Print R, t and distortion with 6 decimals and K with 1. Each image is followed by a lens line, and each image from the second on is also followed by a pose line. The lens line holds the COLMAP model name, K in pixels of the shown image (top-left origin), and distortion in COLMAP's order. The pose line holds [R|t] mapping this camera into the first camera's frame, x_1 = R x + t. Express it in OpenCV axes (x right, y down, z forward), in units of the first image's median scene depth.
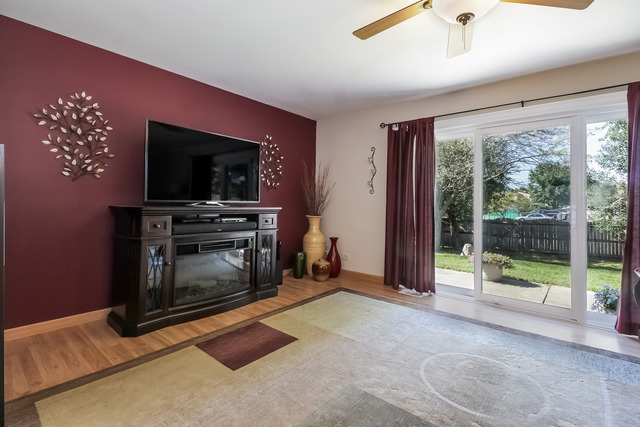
lens RADIAL K [[296.7, 0, 319.7], [0, 296.7, 211.1], [0, 0, 1]] dist [0.066901, 0.001360]
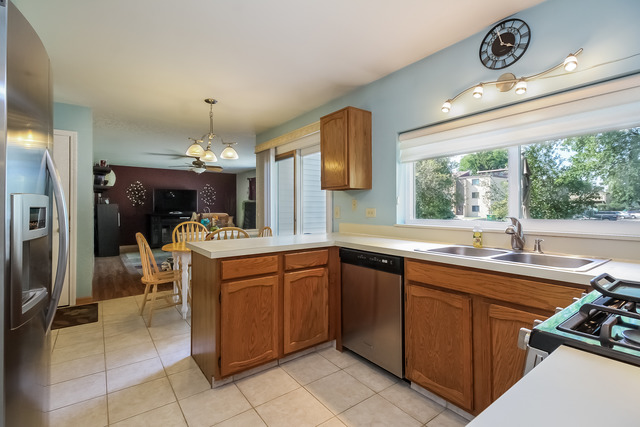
lens RADIAL K [[296.7, 0, 320.5], [0, 296.7, 208.1], [0, 0, 1]] dist [0.066901, 0.001360]
pose [[0.974358, -0.011057, -0.224731, 1.847015], [0.009878, 0.999931, -0.006370, -0.046747], [0.224786, 0.003986, 0.974400, -1.711084]]
